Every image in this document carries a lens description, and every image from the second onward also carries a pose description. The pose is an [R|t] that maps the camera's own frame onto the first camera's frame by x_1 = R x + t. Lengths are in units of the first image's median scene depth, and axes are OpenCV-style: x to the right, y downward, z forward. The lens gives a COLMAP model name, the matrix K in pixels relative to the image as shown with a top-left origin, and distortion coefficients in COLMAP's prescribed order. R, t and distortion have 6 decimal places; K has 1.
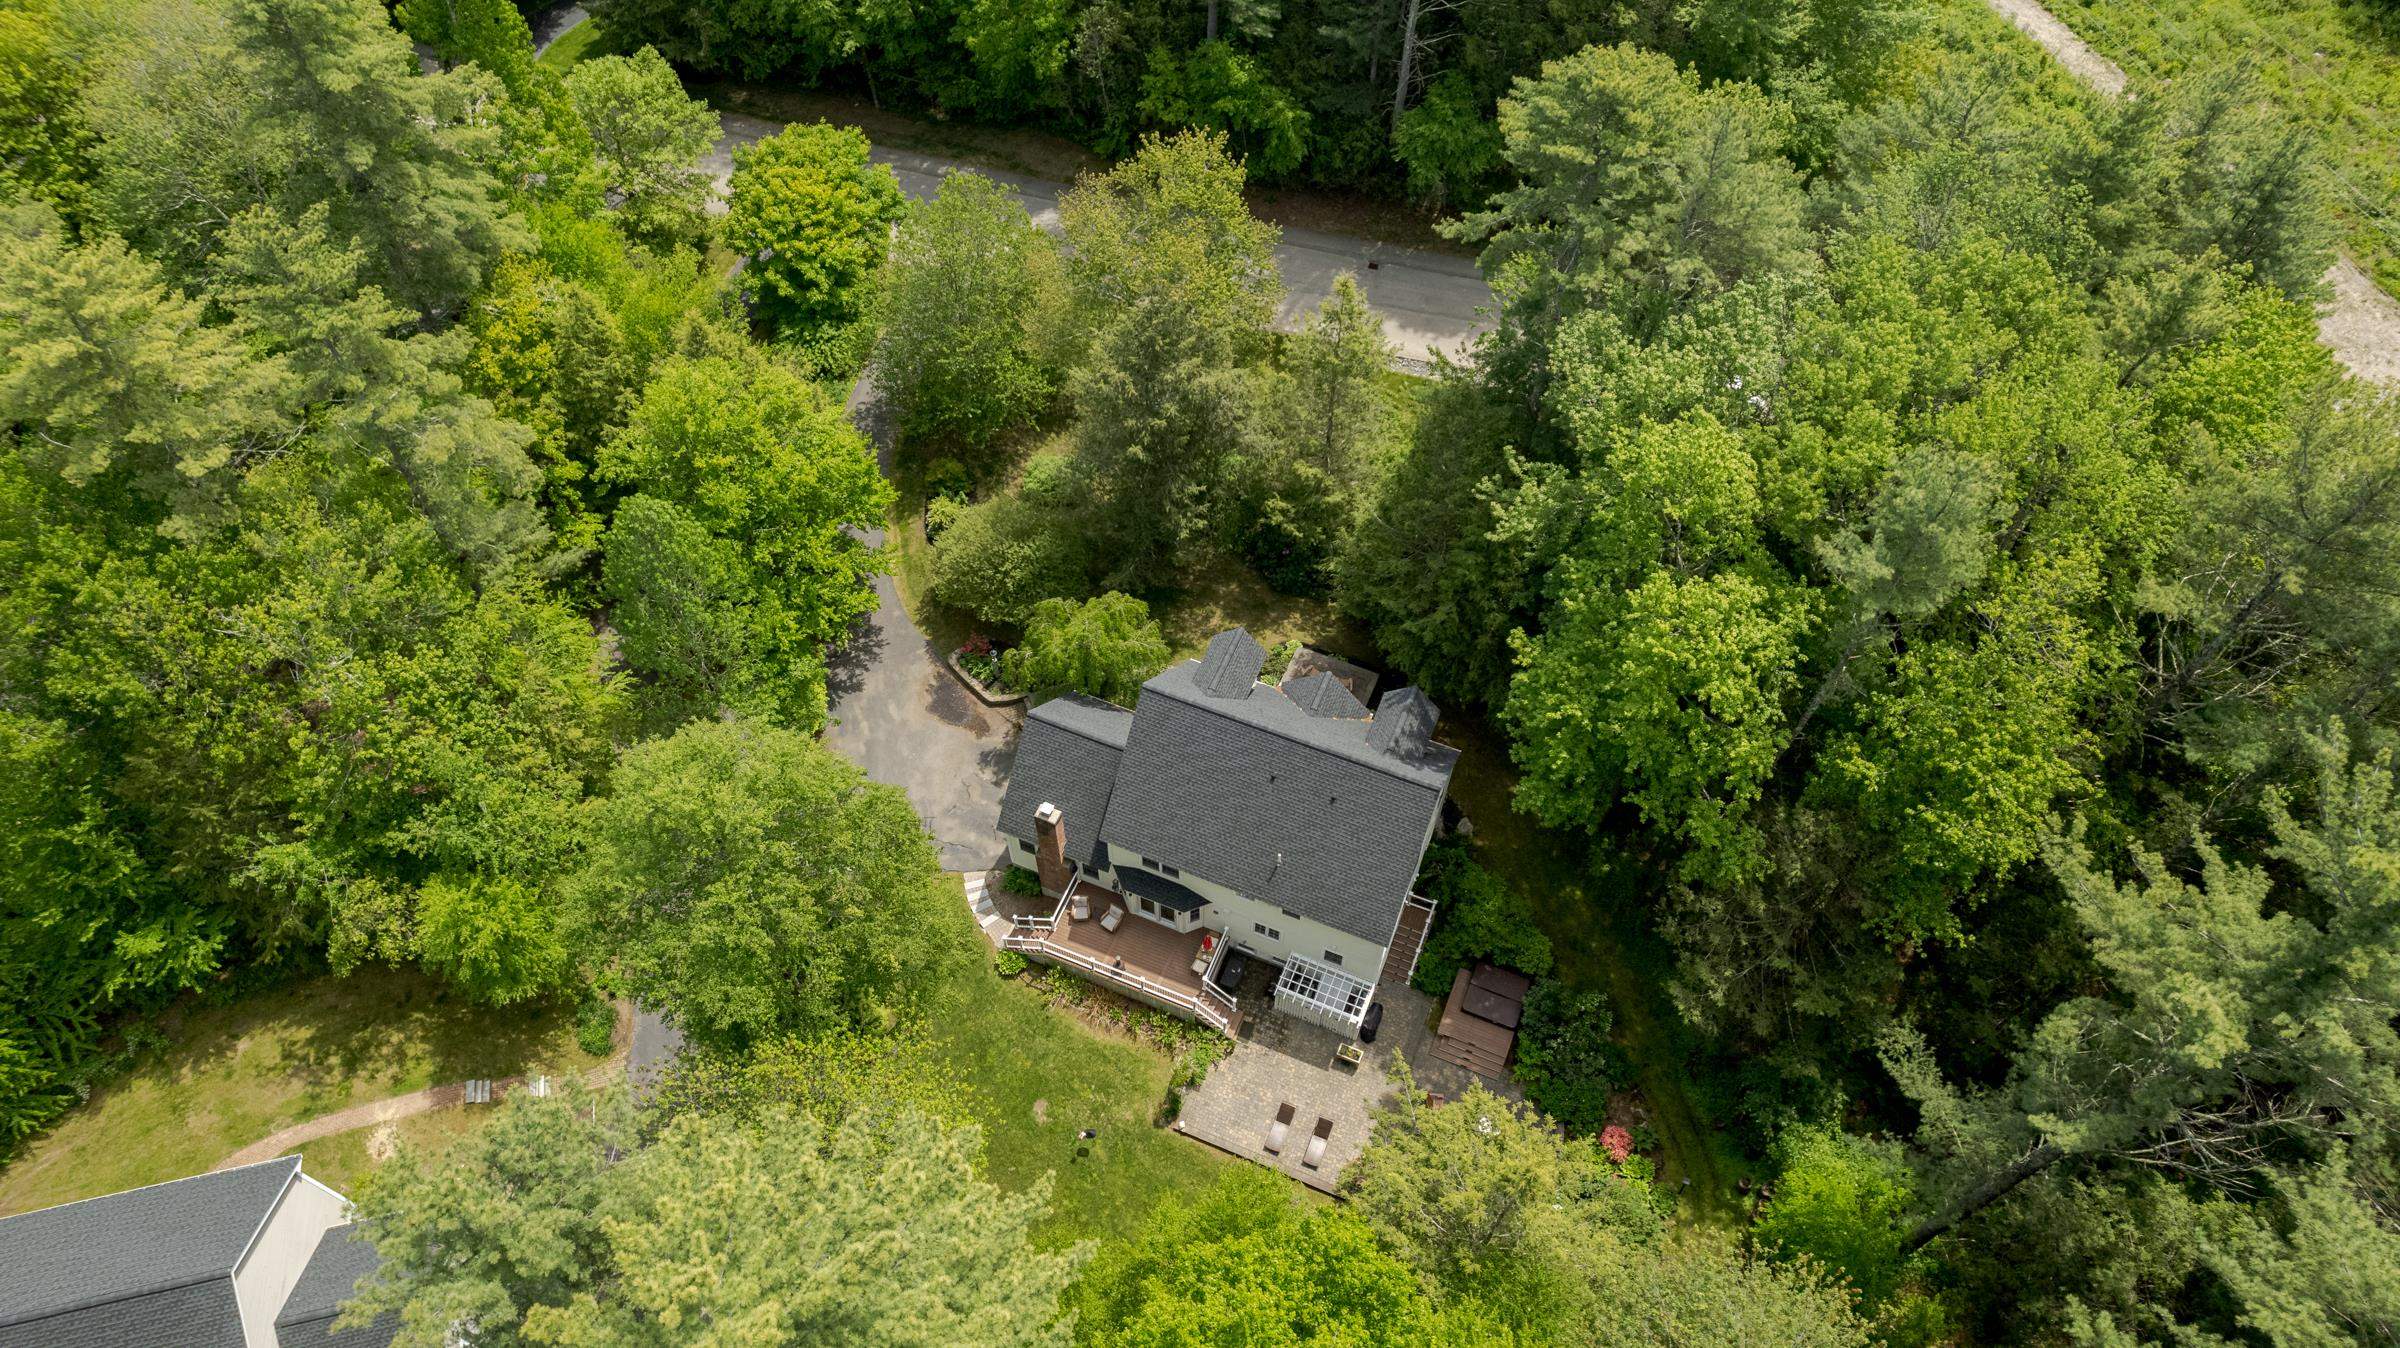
lens RADIAL K [[1530.5, 0, 1200.0], [0, 1530.5, 674.0], [0, 0, 1]] dist [-0.058448, 0.039905]
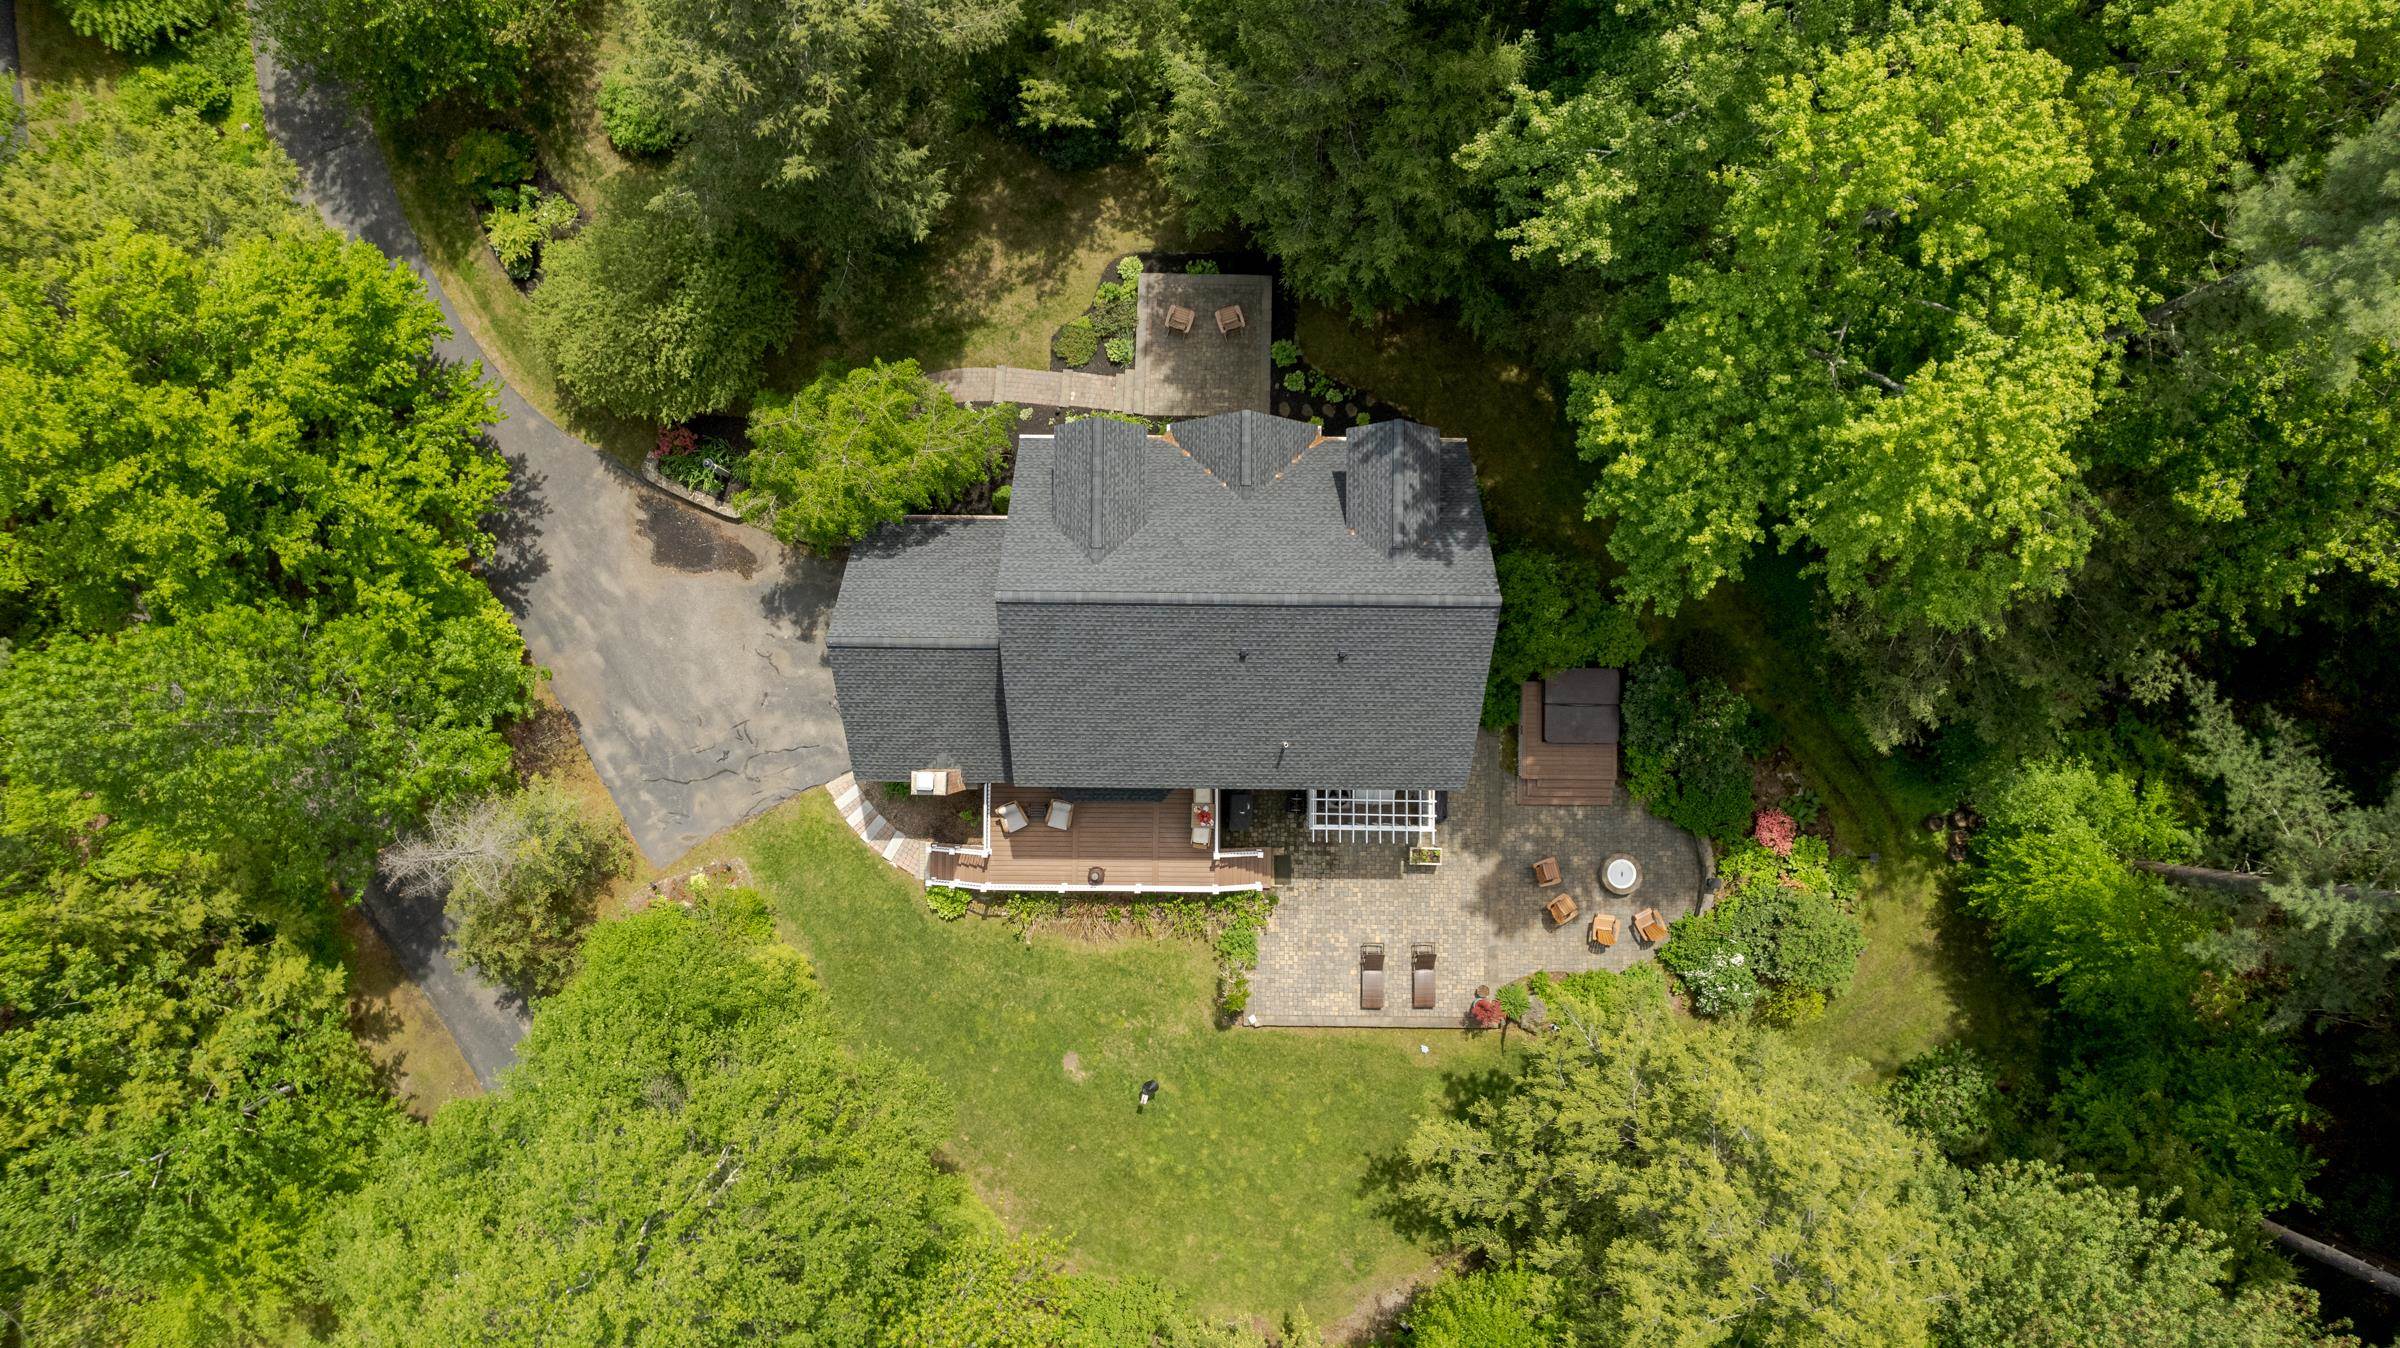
lens RADIAL K [[1530.5, 0, 1200.0], [0, 1530.5, 674.0], [0, 0, 1]] dist [-0.058448, 0.039905]
pose [[0.926897, -0.375046, 0.014260, 0.017562], [0.310431, 0.787453, 0.532495, -0.251074], [-0.210939, -0.489141, 0.846313, 0.415174]]
